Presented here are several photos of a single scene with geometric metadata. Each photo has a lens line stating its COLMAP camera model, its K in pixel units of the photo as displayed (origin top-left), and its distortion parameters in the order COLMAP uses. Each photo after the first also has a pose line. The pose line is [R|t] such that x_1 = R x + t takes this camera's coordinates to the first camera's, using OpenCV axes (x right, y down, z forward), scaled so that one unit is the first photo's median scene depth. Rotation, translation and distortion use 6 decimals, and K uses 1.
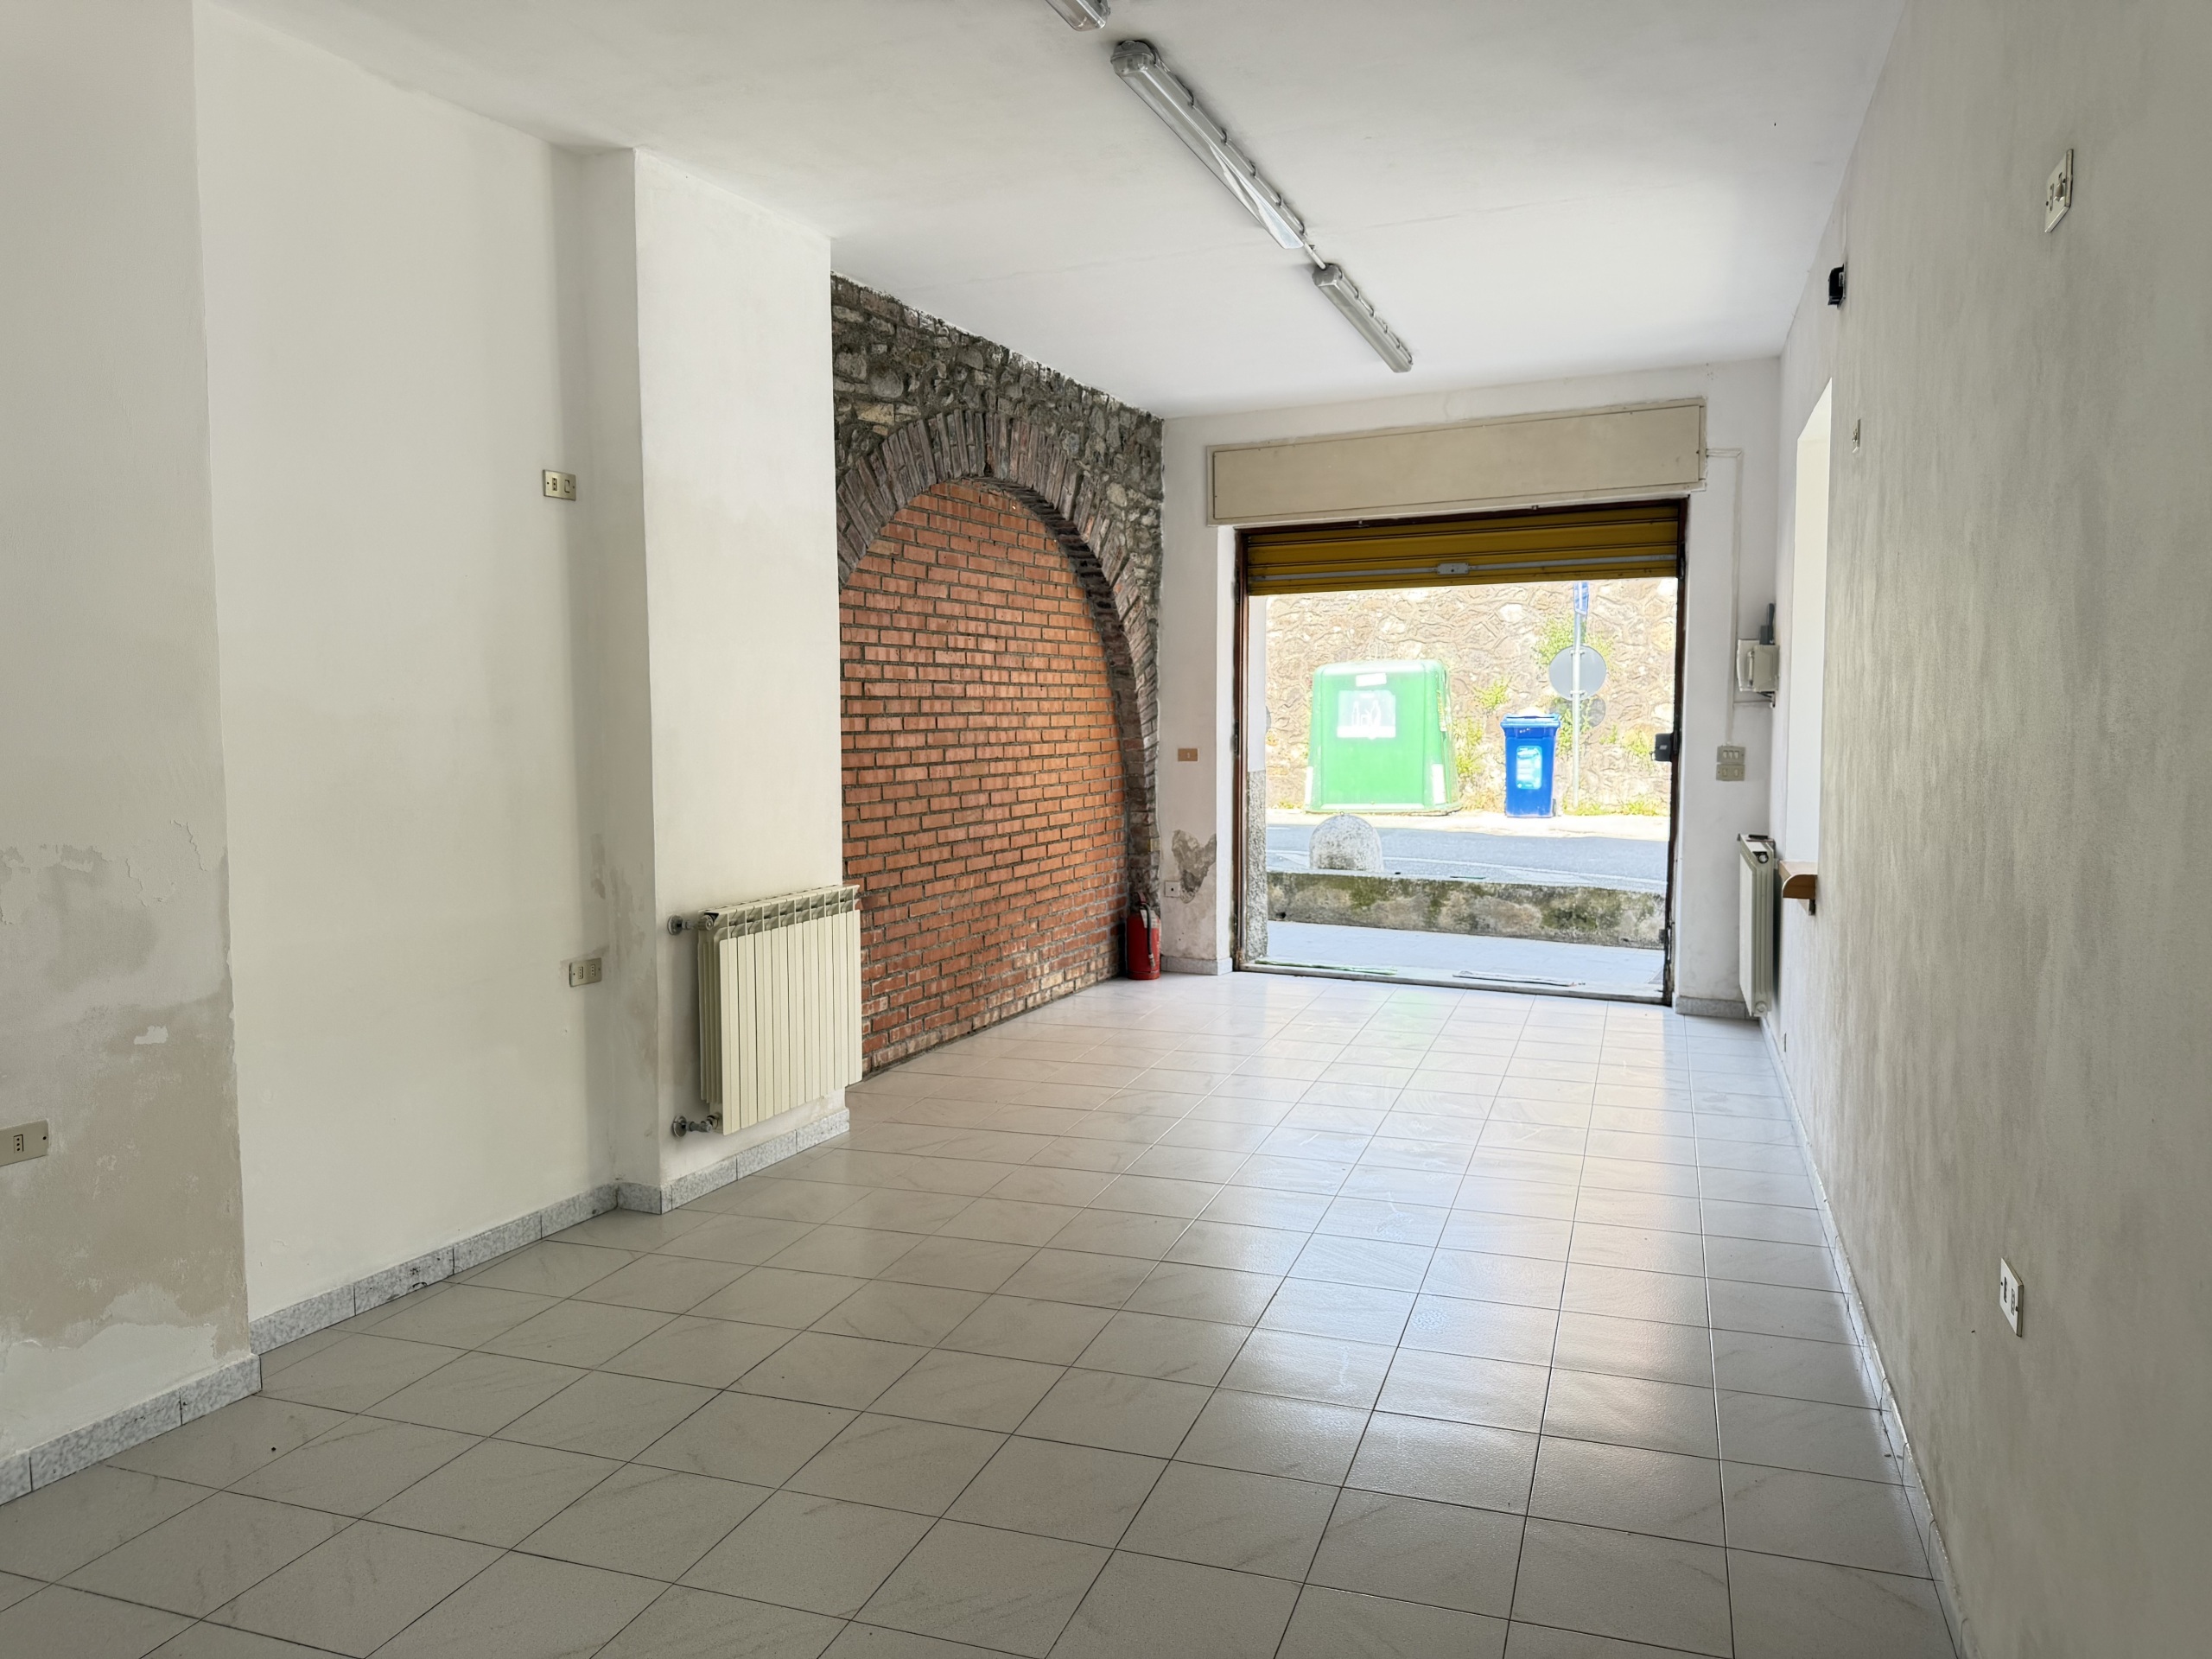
lens RADIAL K [[1550.6, 0, 1101.0], [0, 1550.6, 821.9], [0, 0, 1]] dist [0.076237, -0.036755]
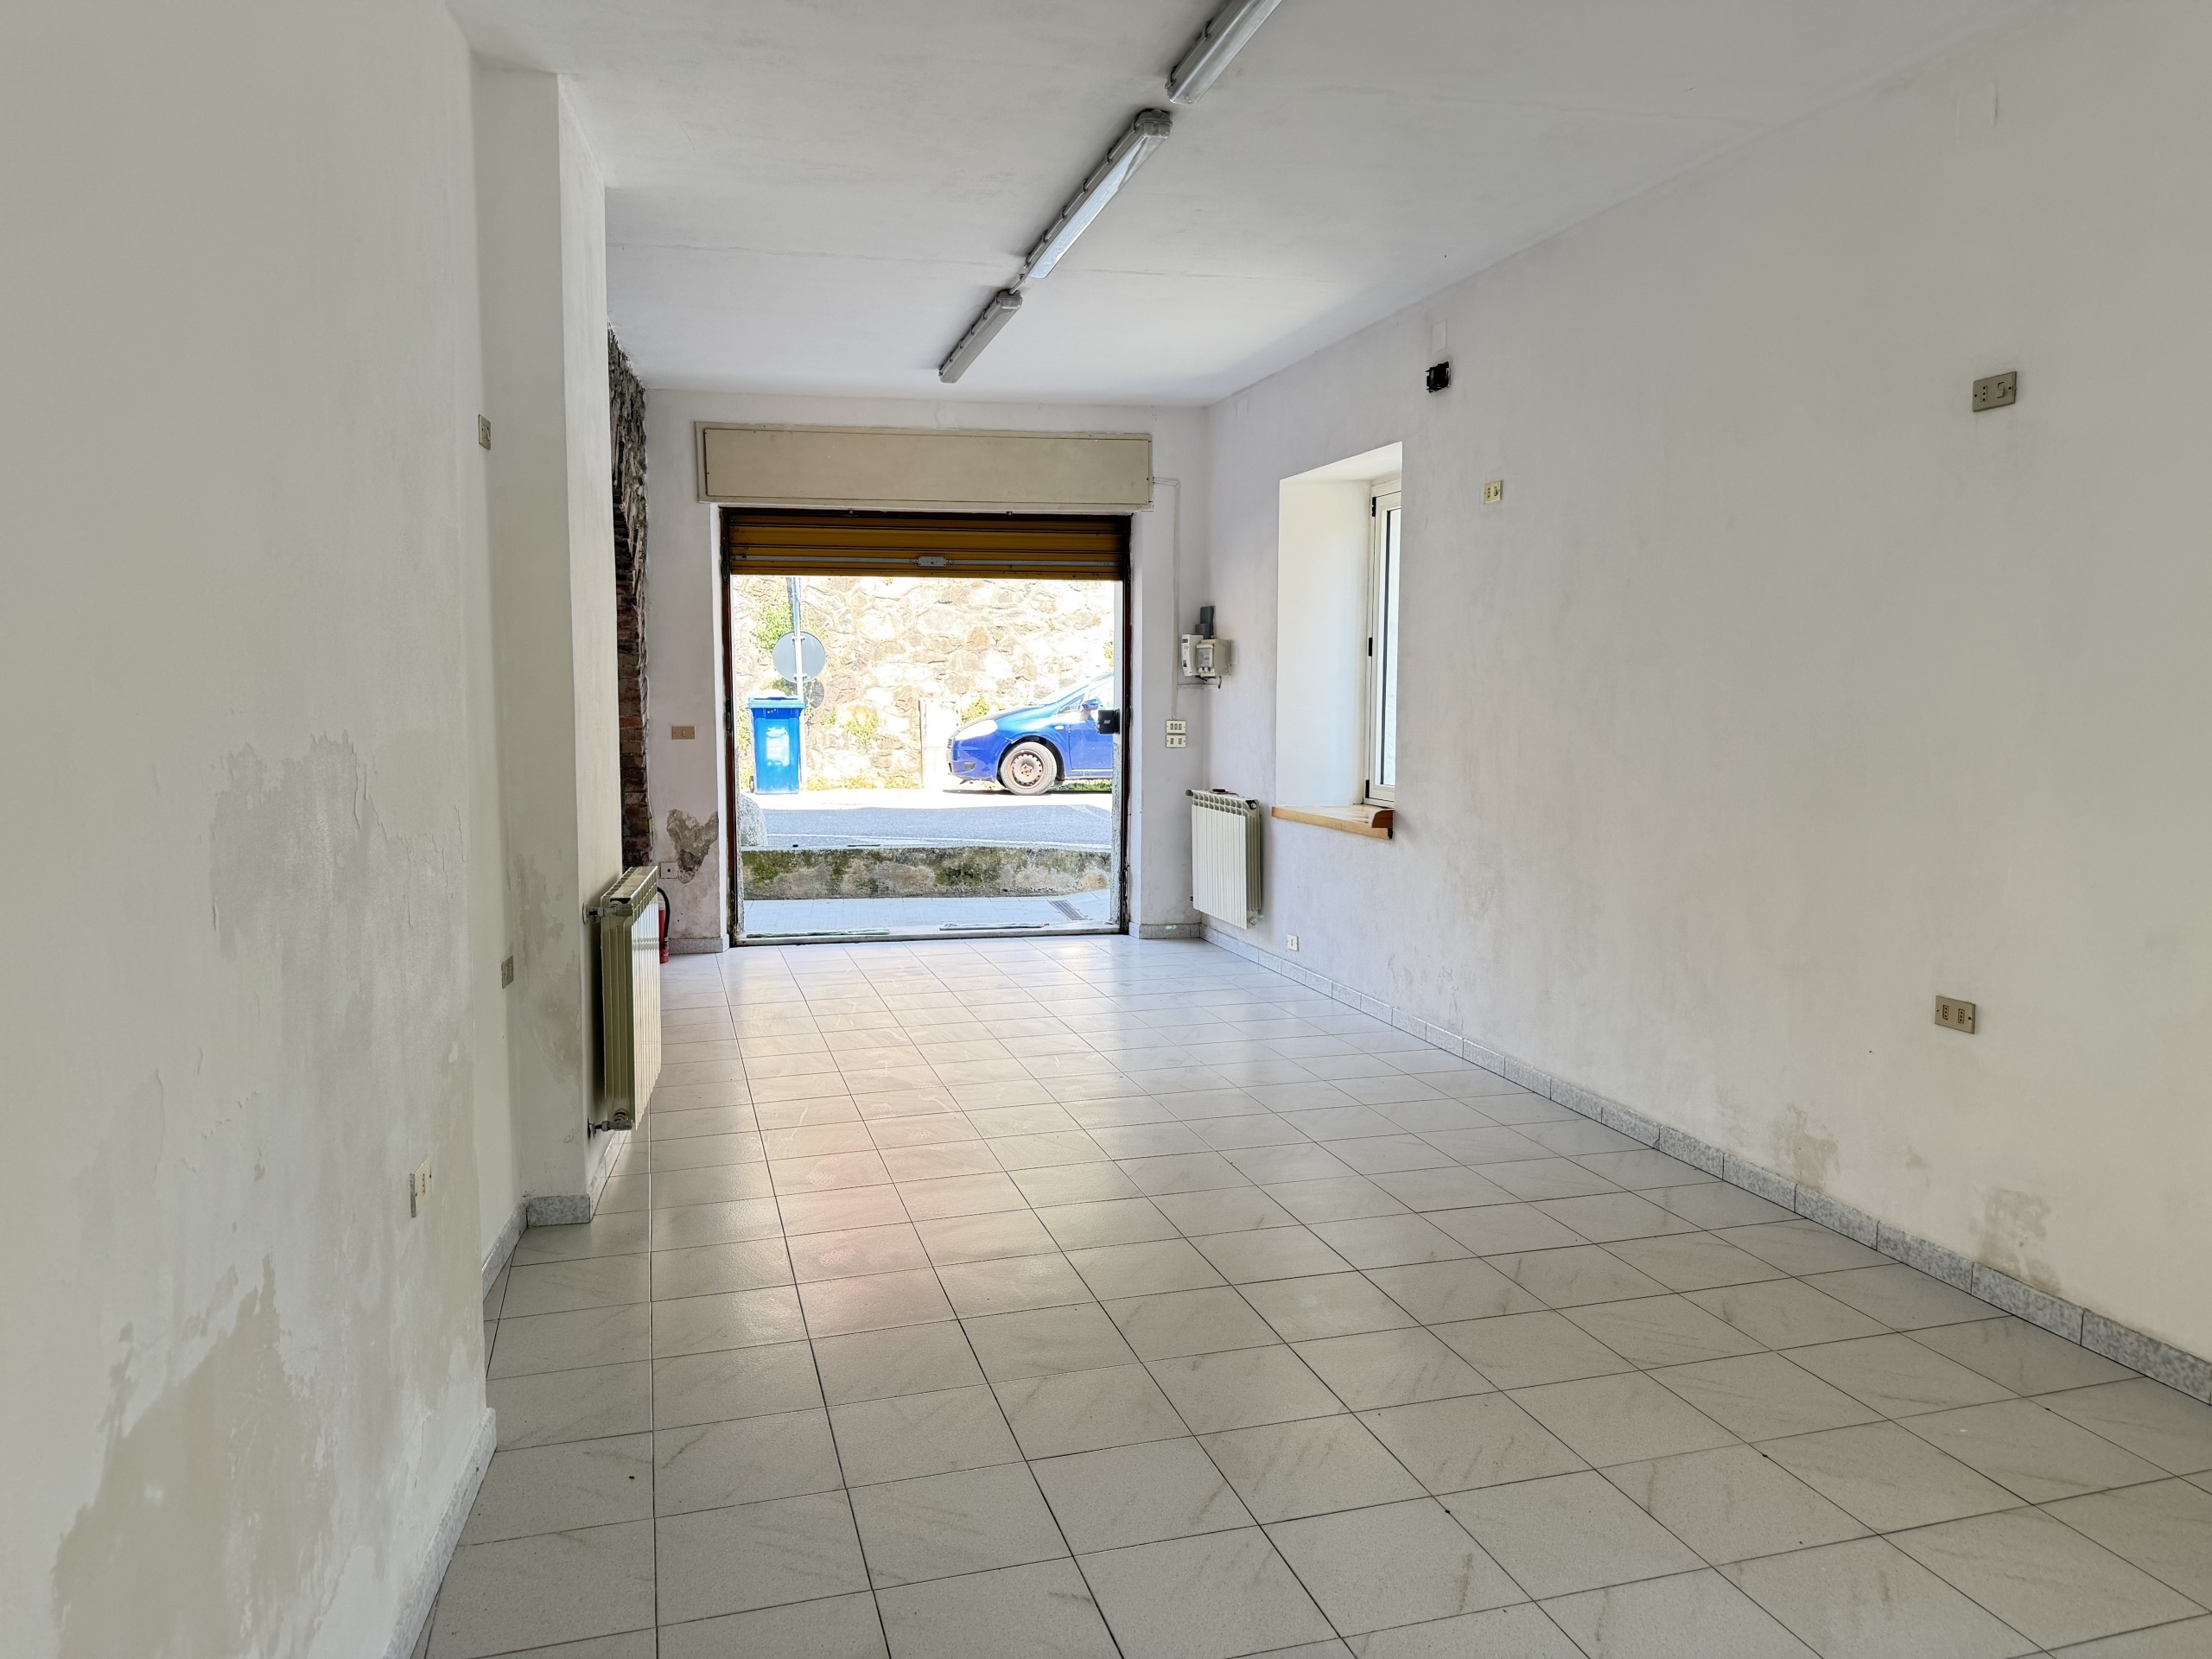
lens RADIAL K [[1550.6, 0, 1117.5], [0, 1550.6, 843.8], [0, 0, 1]] dist [0.076237, -0.036755]
pose [[0.801085, -0.055714, 0.595952, -0.352626], [0.041454, 0.998432, 0.037618, 0.001608], [-0.597114, -0.005431, 0.802138, 0.037397]]
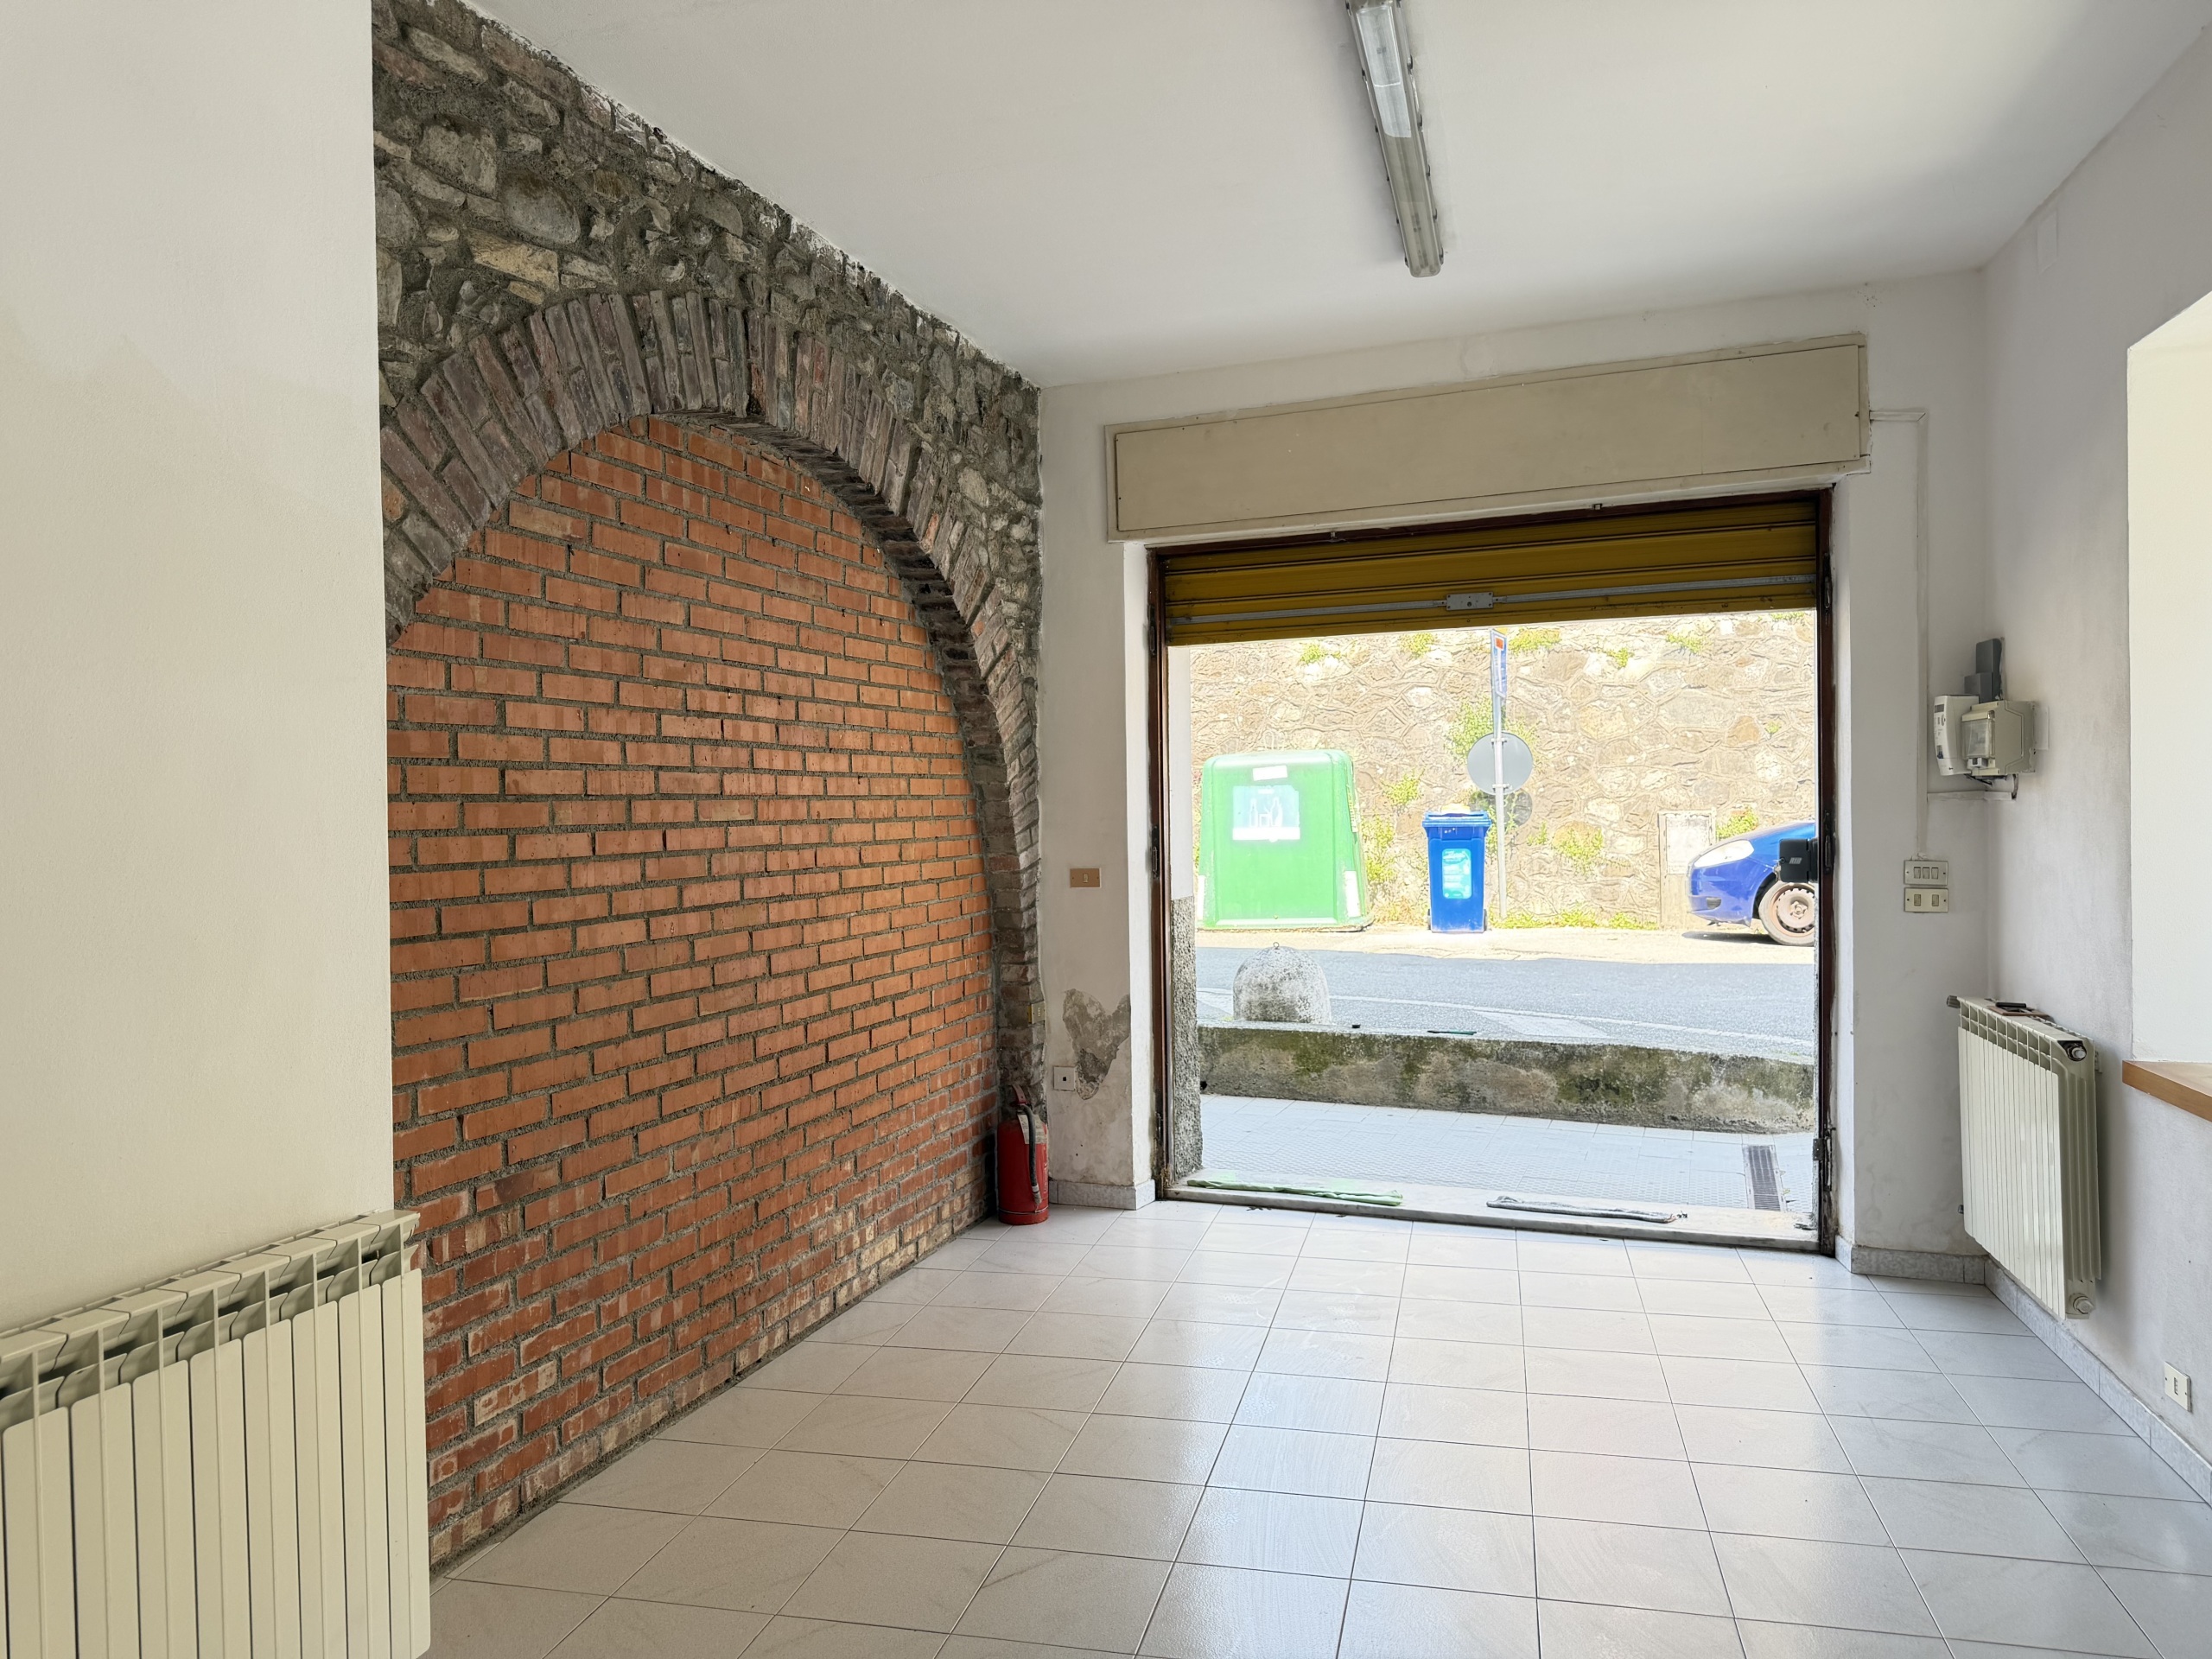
lens RADIAL K [[1550.6, 0, 1113.8], [0, 1550.6, 826.3], [0, 0, 1]] dist [0.076237, -0.036755]
pose [[0.994502, -0.013084, 0.103893, -0.001272], [0.019441, 0.997984, -0.060407, -0.027208], [-0.102893, 0.062095, 0.992752, 0.360536]]
